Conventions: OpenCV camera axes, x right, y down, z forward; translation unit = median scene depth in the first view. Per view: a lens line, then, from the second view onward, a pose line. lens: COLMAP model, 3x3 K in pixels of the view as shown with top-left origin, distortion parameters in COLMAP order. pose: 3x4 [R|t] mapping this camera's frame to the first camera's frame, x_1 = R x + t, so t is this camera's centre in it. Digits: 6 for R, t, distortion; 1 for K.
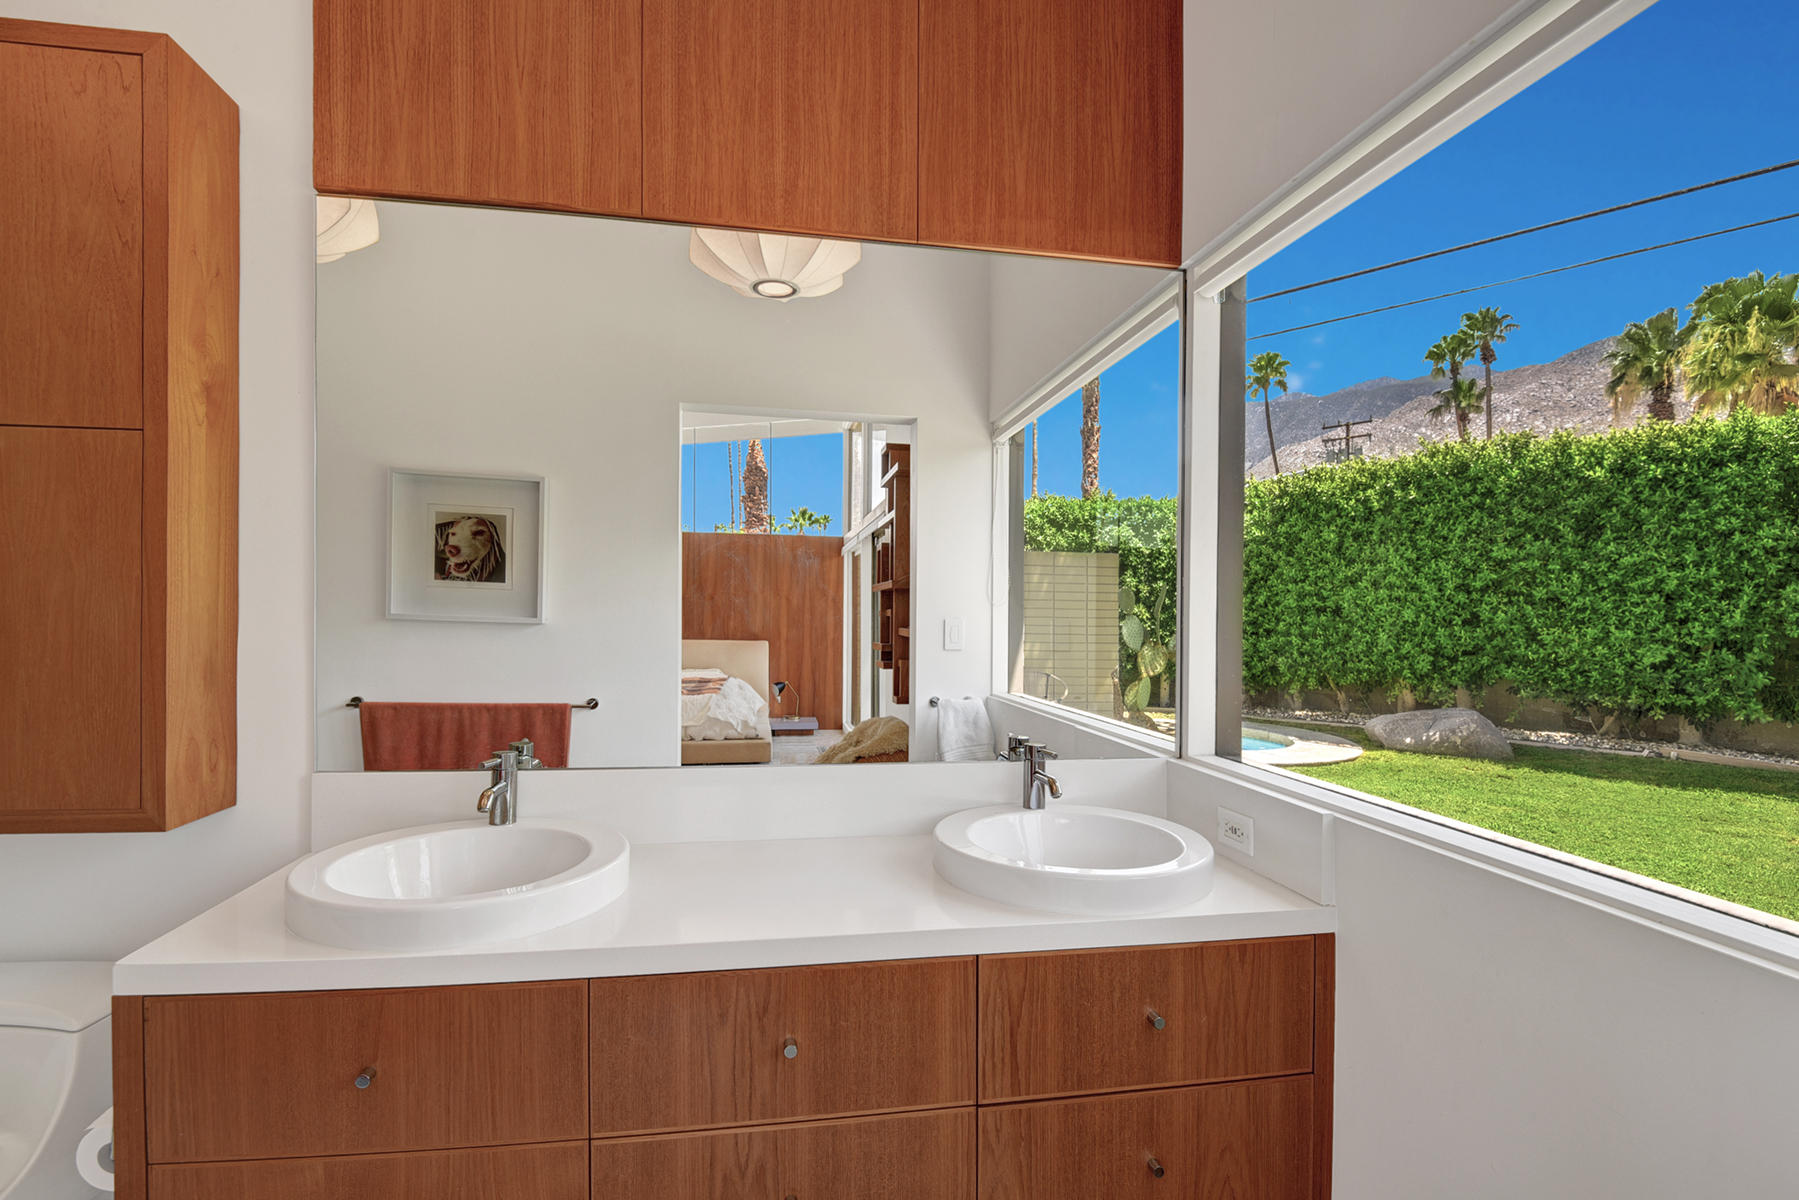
lens RADIAL K [[837.5, 0, 911.1], [0, 837.5, 599.2], [0, 0, 1]] dist [0.001017, -0.013651]
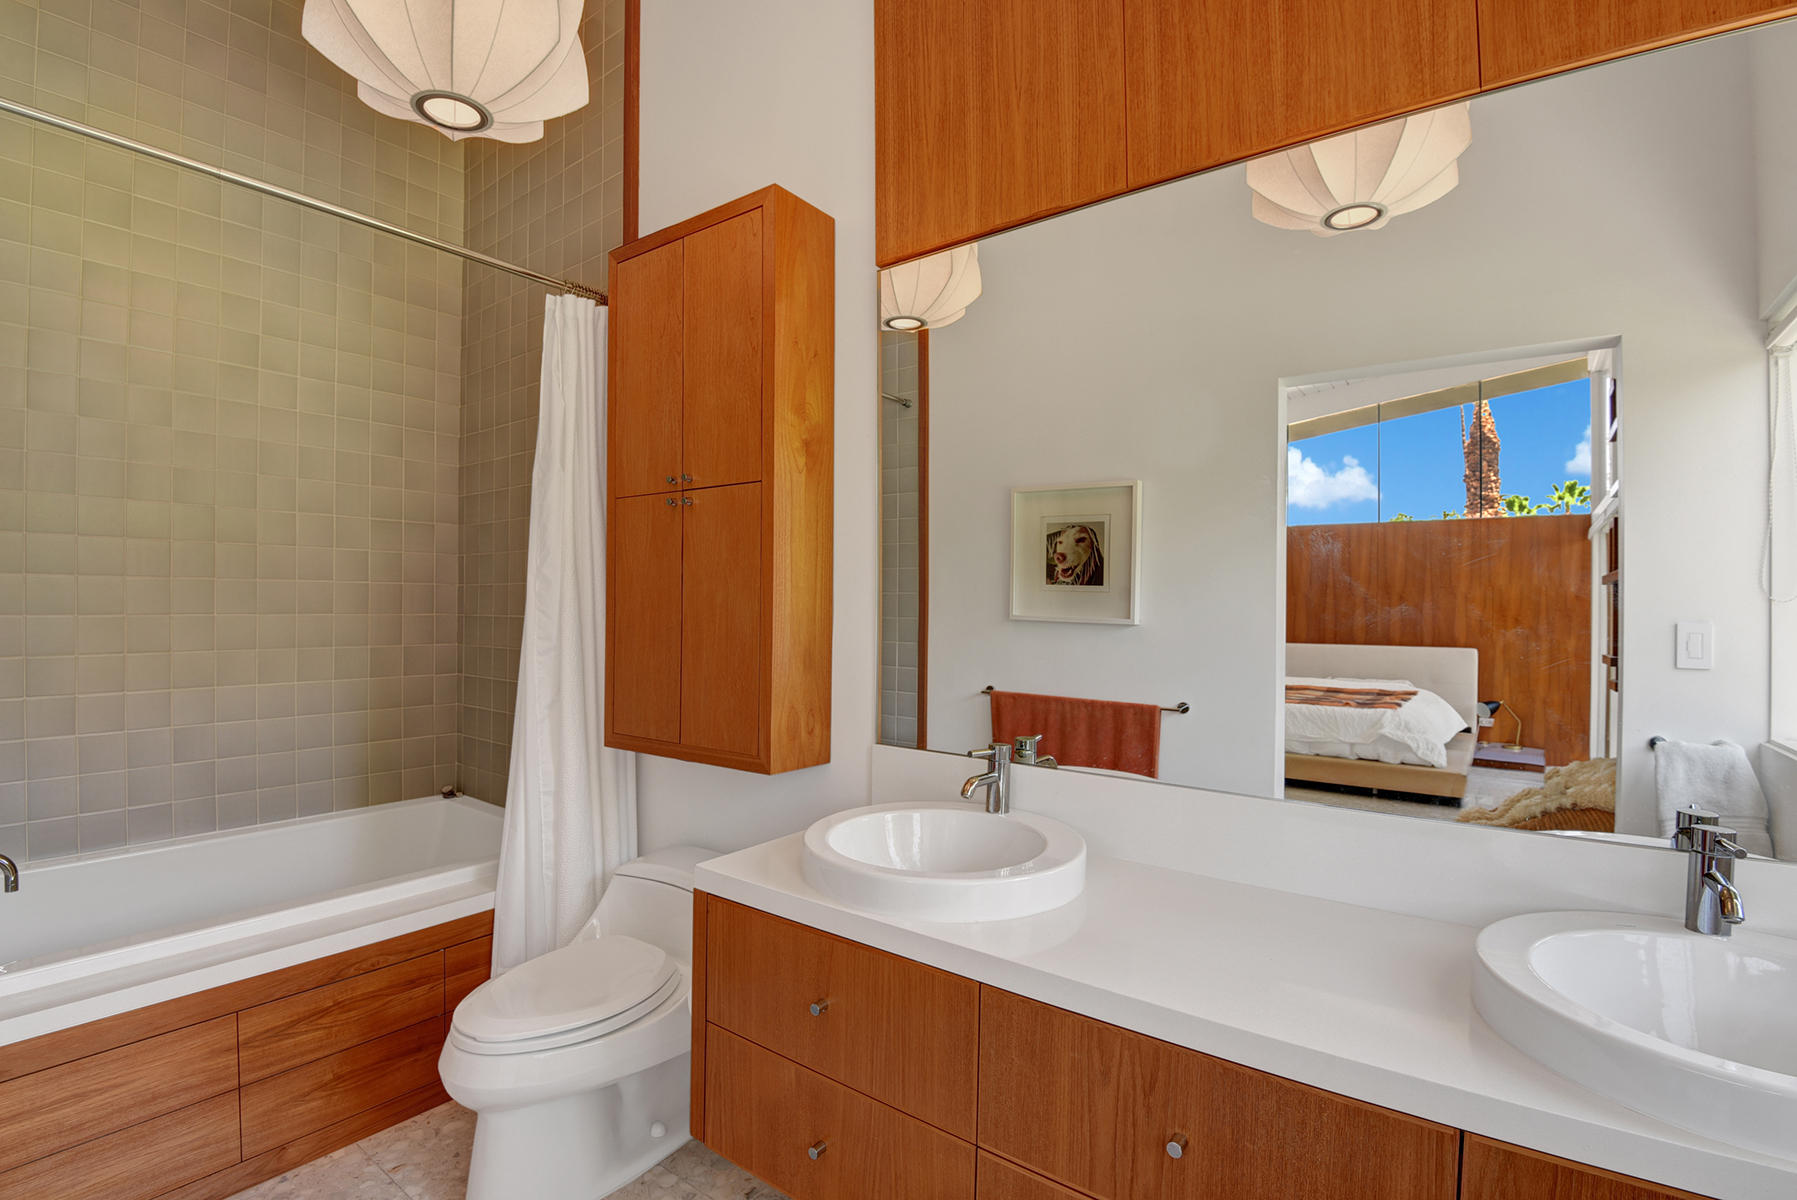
lens RADIAL K [[836.6, 0, 865.6], [0, 836.6, 603.3], [0, 0, 1]] dist [0.001017, -0.013651]
pose [[0.684688, -0.011622, -0.728743, 0.074257], [0.013201, 0.999907, -0.003543, 0.002311], [0.728716, -0.007194, 0.684778, 0.068613]]
